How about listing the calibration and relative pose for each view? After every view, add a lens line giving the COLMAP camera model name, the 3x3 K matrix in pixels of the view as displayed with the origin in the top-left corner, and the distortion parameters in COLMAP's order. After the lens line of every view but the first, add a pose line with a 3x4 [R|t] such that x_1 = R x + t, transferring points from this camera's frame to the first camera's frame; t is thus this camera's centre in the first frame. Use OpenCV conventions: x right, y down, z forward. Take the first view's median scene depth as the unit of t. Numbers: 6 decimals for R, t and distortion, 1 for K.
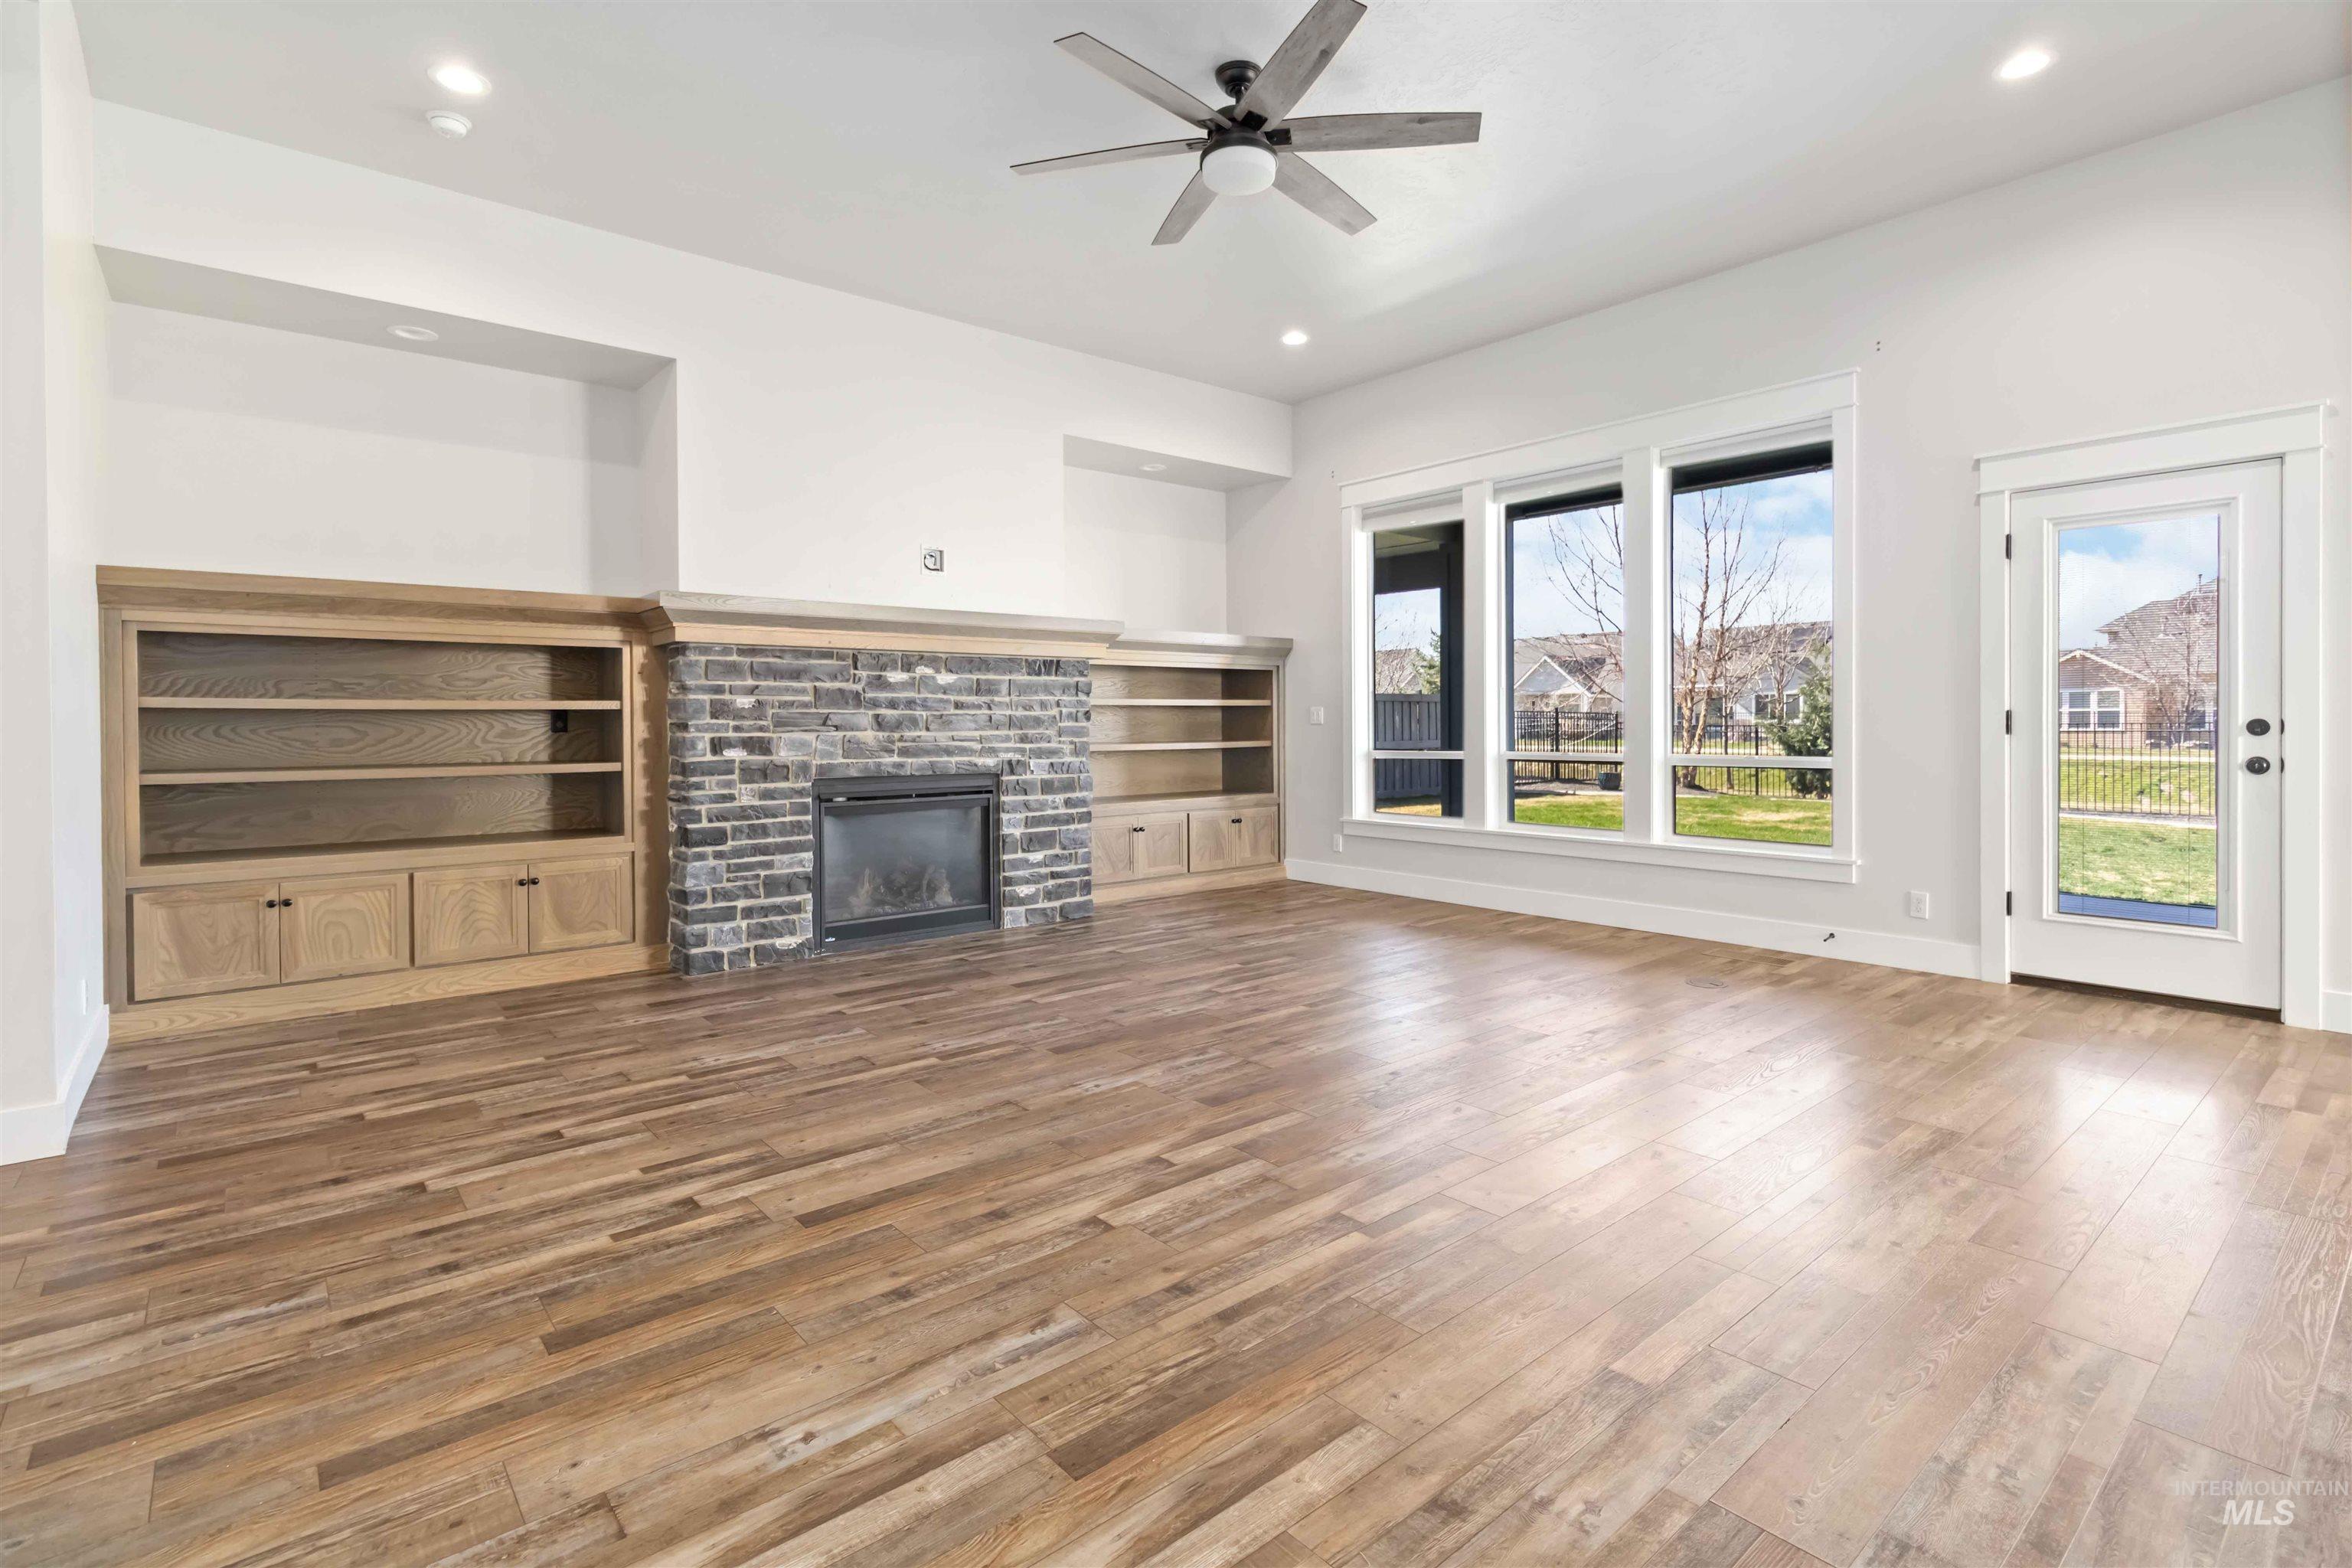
lens RADIAL K [[1104.7, 0, 1188.1], [0, 1104.7, 731.4], [0, 0, 1]] dist [-0.000049, -0.000068]
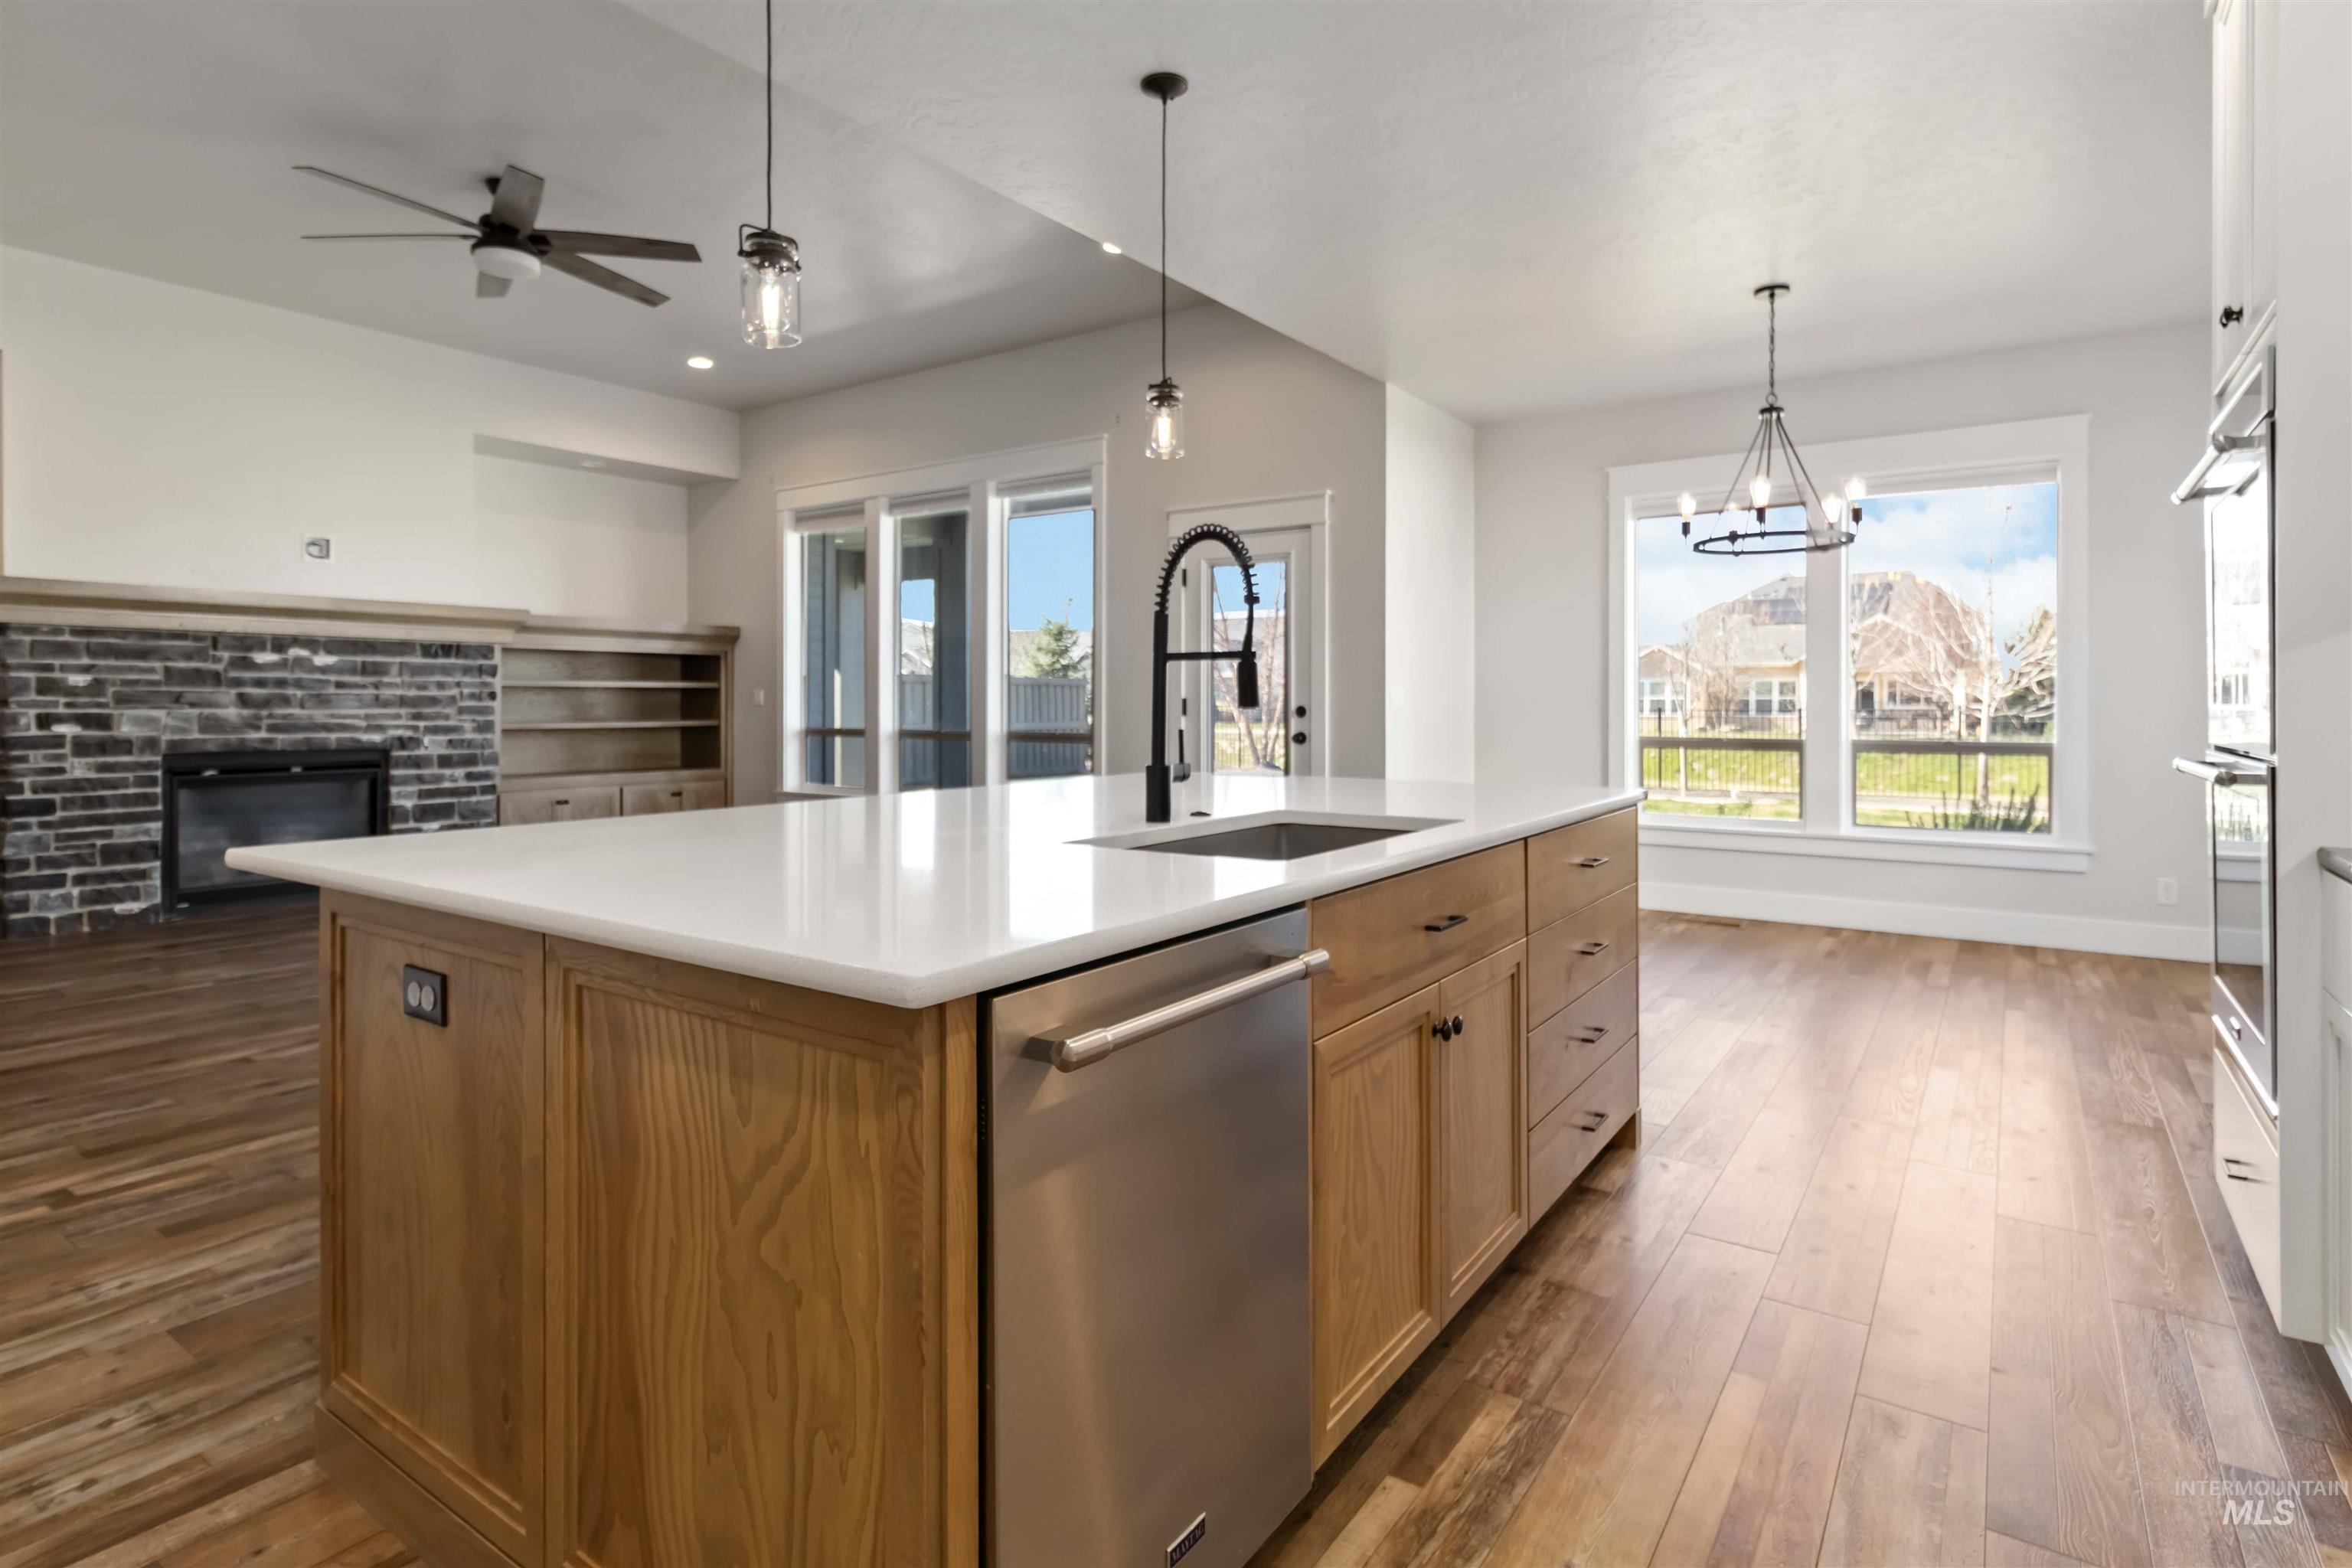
lens RADIAL K [[1187.1, 0, 1177.1], [0, 1187.1, 707.0], [0, 0, 1]] dist [0.002707, -0.000170]
pose [[0.967622, 0.006904, 0.252308, 0.314887], [-0.005485, 0.999965, -0.006327, 0.000692], [-0.252343, 0.004738, 0.967626, -0.350943]]
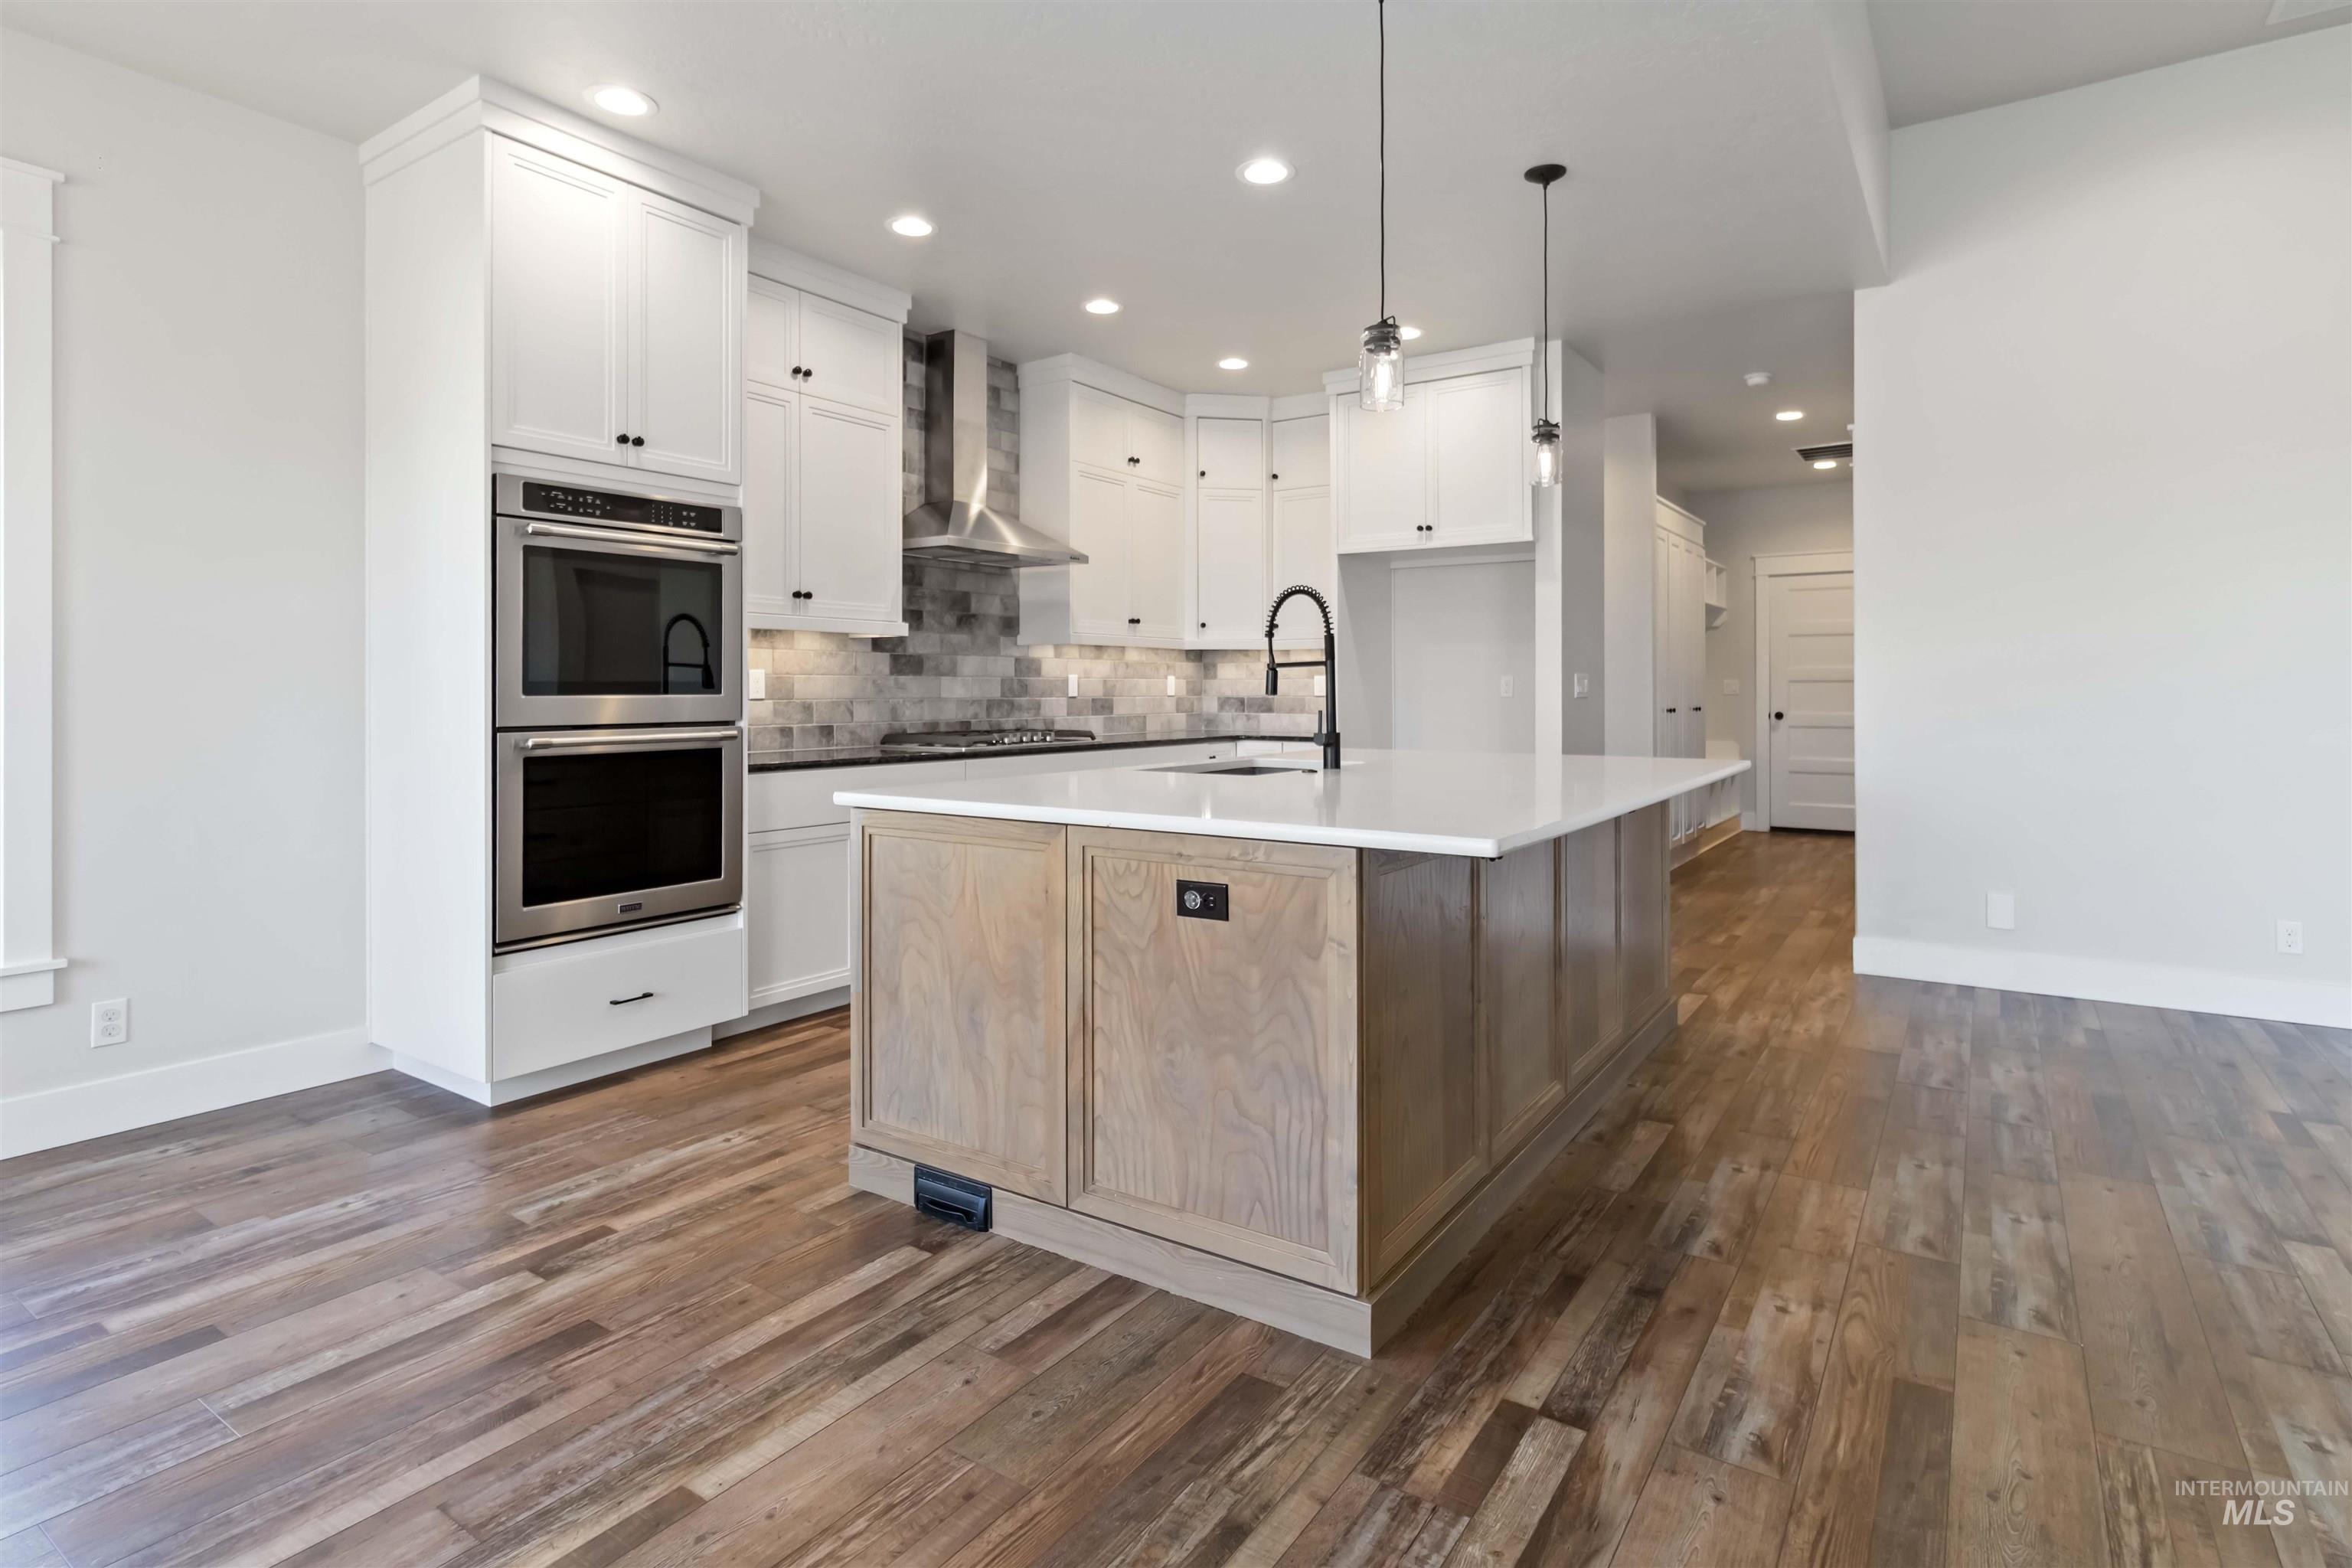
lens RADIAL K [[1193.7, 0, 1183.9], [0, 1193.7, 694.7], [0, 0, 1]] dist [0.000408, -0.000413]
pose [[-0.962826, 0.009130, -0.269967, 0.672586], [0.006129, 0.999910, 0.011956, -0.010628], [0.270051, 0.009857, -0.962795, 0.669615]]
